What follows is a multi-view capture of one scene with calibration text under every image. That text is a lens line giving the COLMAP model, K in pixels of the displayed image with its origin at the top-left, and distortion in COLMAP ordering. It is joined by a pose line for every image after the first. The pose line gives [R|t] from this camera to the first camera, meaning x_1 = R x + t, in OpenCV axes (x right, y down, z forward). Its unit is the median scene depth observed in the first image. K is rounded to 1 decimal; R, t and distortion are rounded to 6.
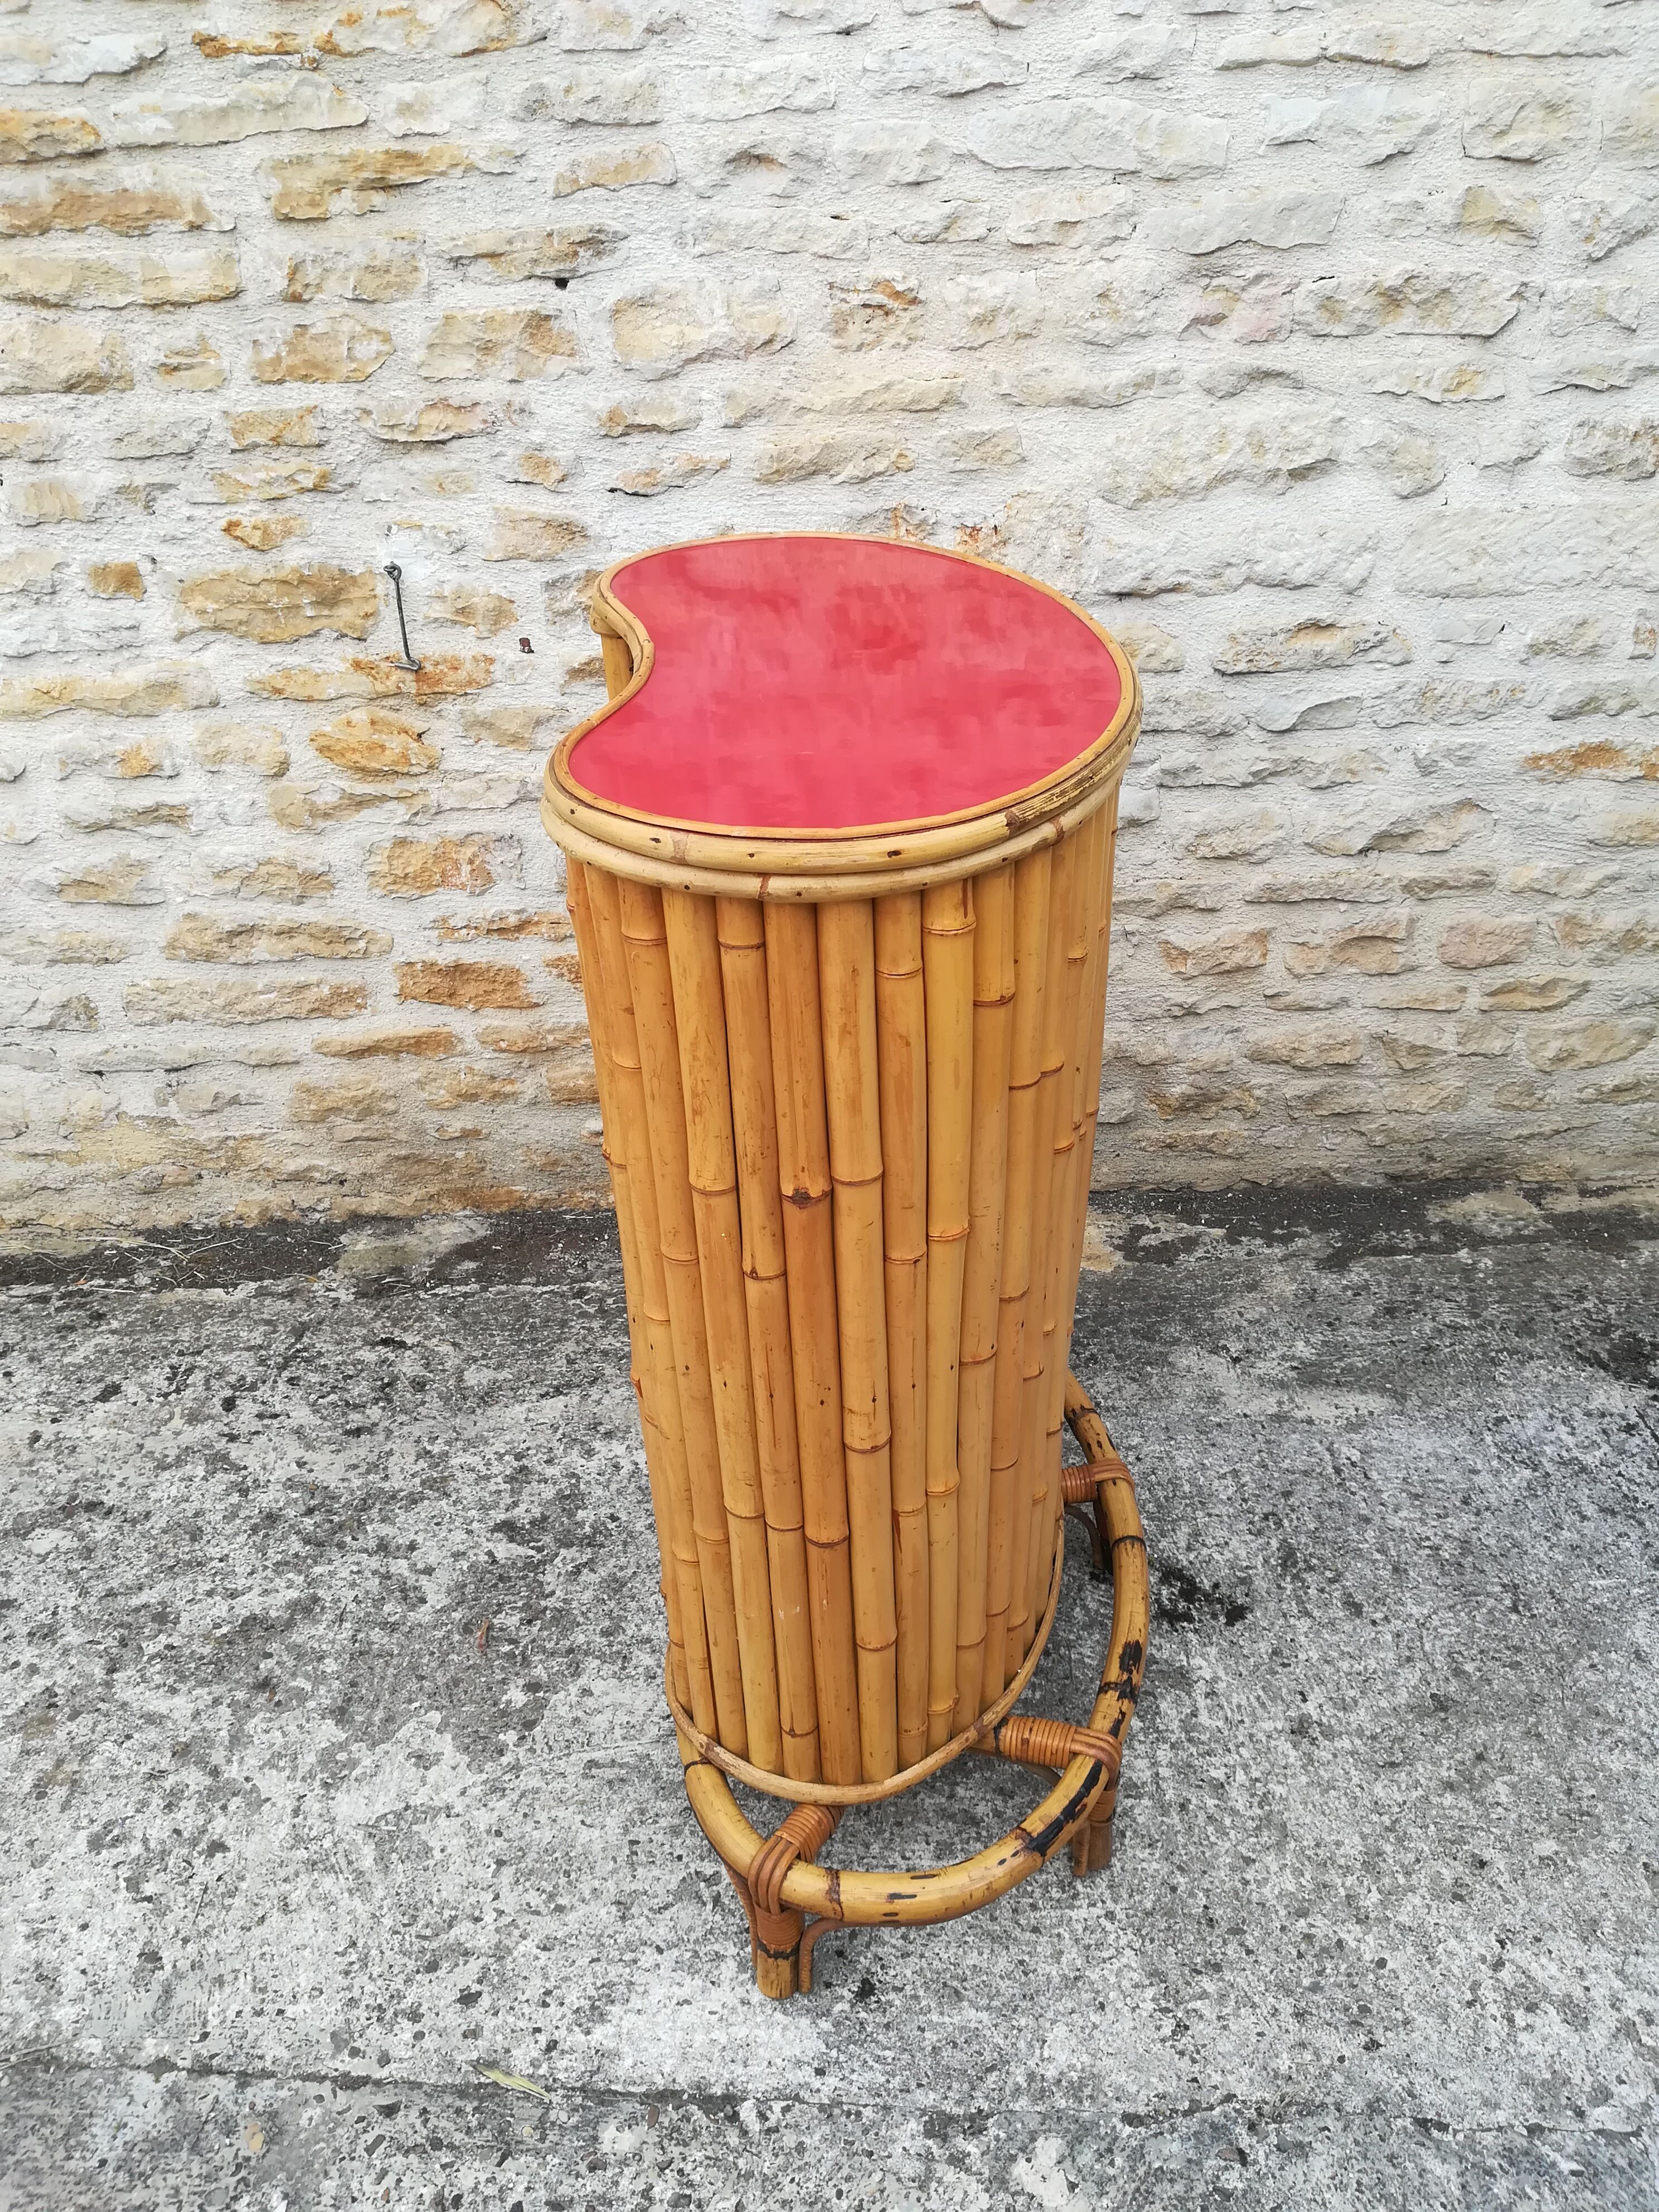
lens RADIAL K [[1733.0, 0, 809.0], [0, 1733.0, 1098.3], [0, 0, 1]] dist [0.056707, -0.086608]
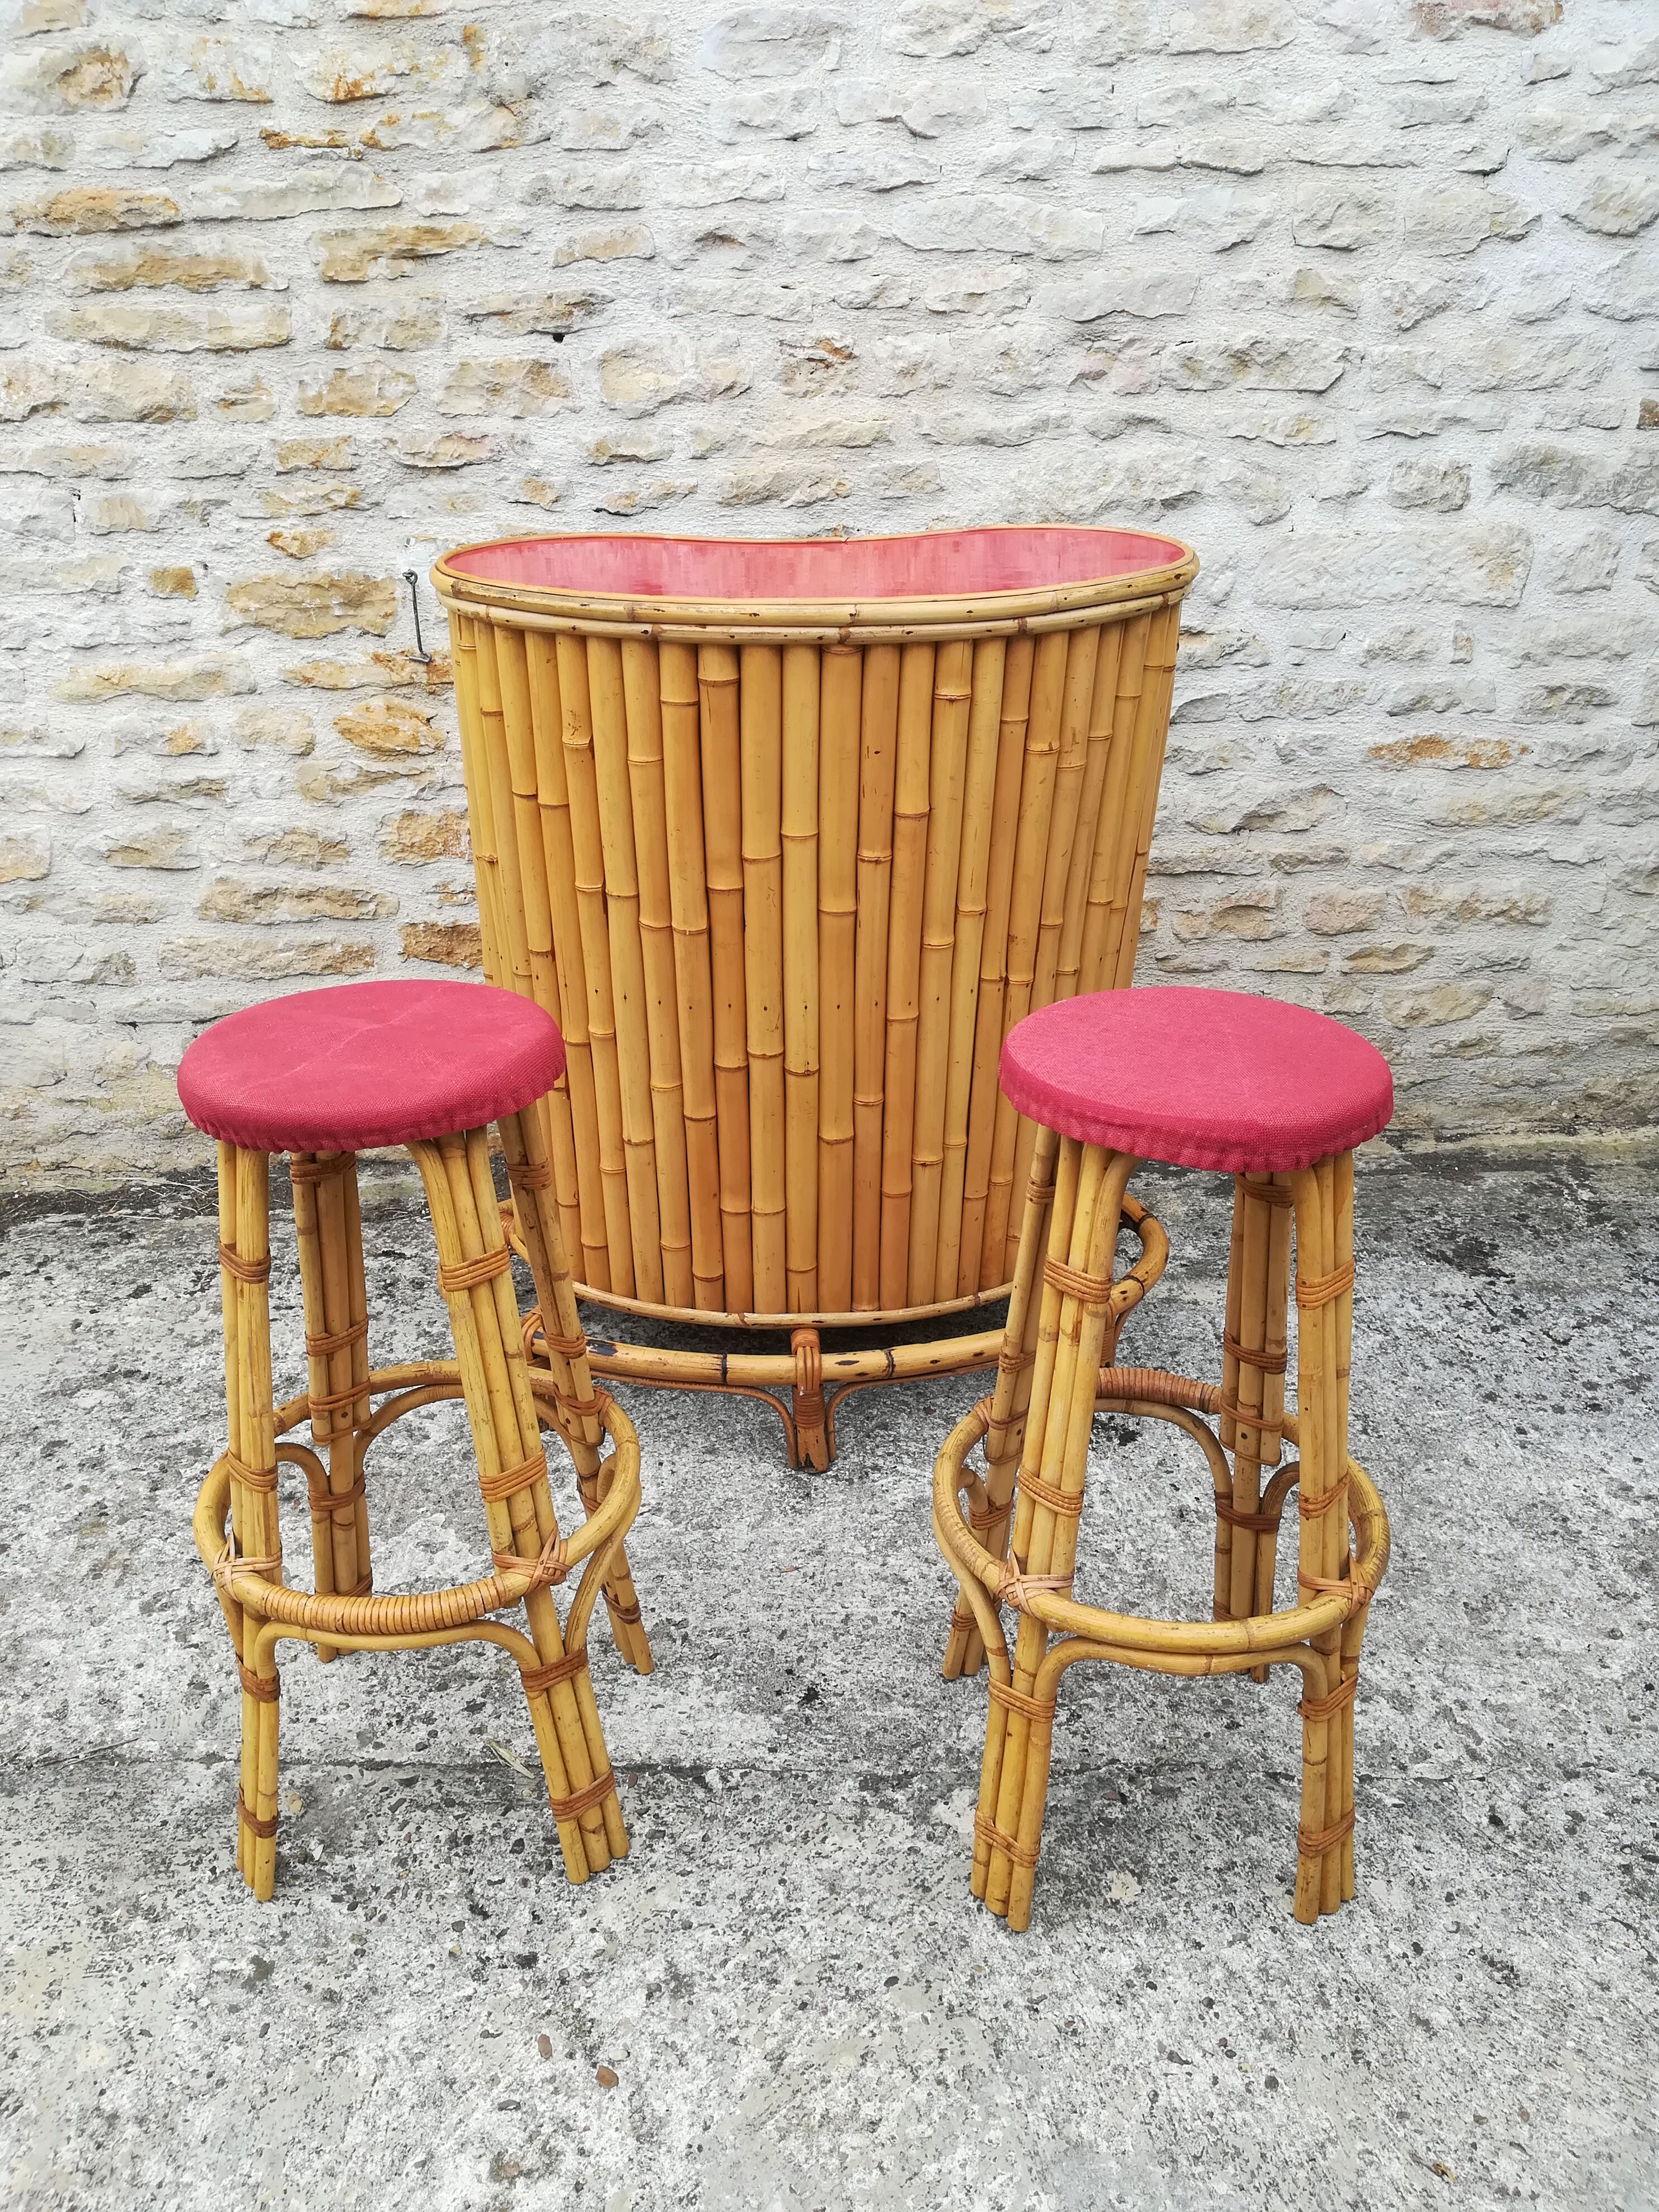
lens RADIAL K [[1726.9, 0, 810.2], [0, 1726.9, 1097.7], [0, 0, 1]] dist [0.055325, -0.081579]
pose [[0.999563, 0.000792, 0.029537, -0.002508], [0.001627, 0.996648, -0.081792, 0.154119], [-0.029502, 0.081805, 0.996212, -0.159328]]
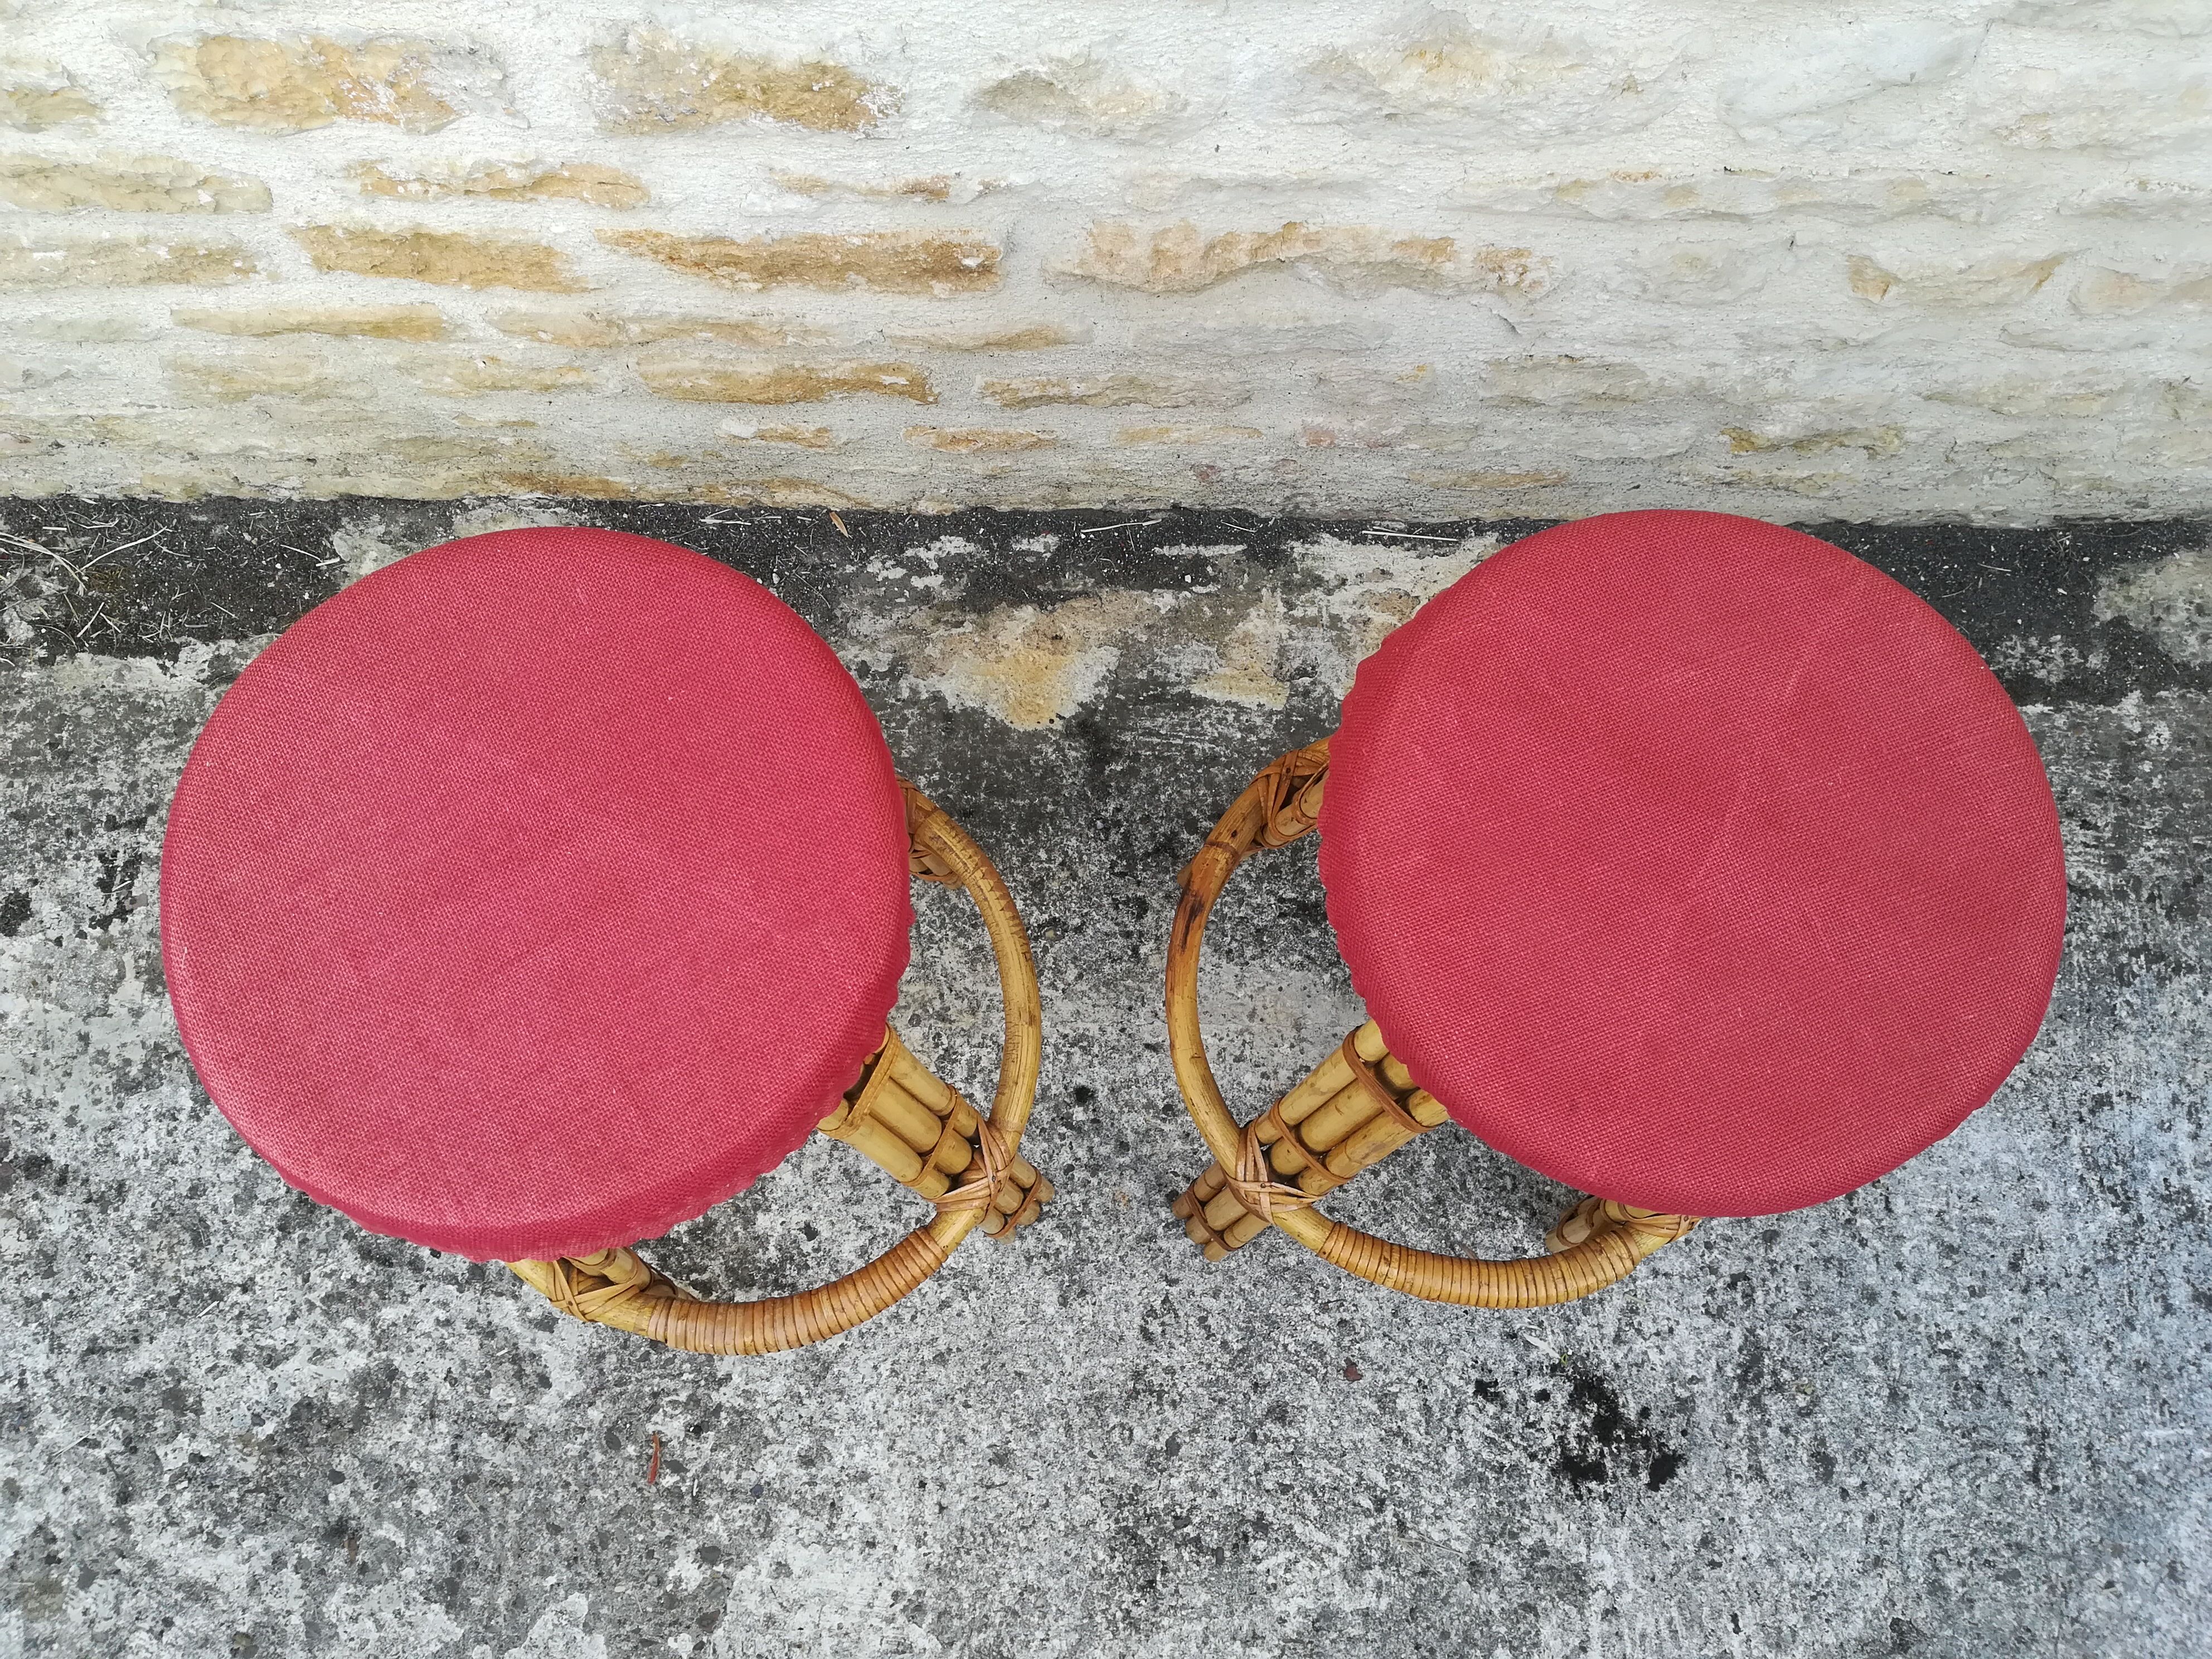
lens RADIAL K [[1710.1, 0, 1105.3], [0, 1710.1, 854.1], [0, 0, 1]] dist [0.056836, -0.084160]
pose [[0.998034, 0.037532, 0.050188, -0.035088], [-0.062112, 0.699004, 0.712416, -0.368297], [-0.008343, -0.714133, 0.699961, 0.639061]]
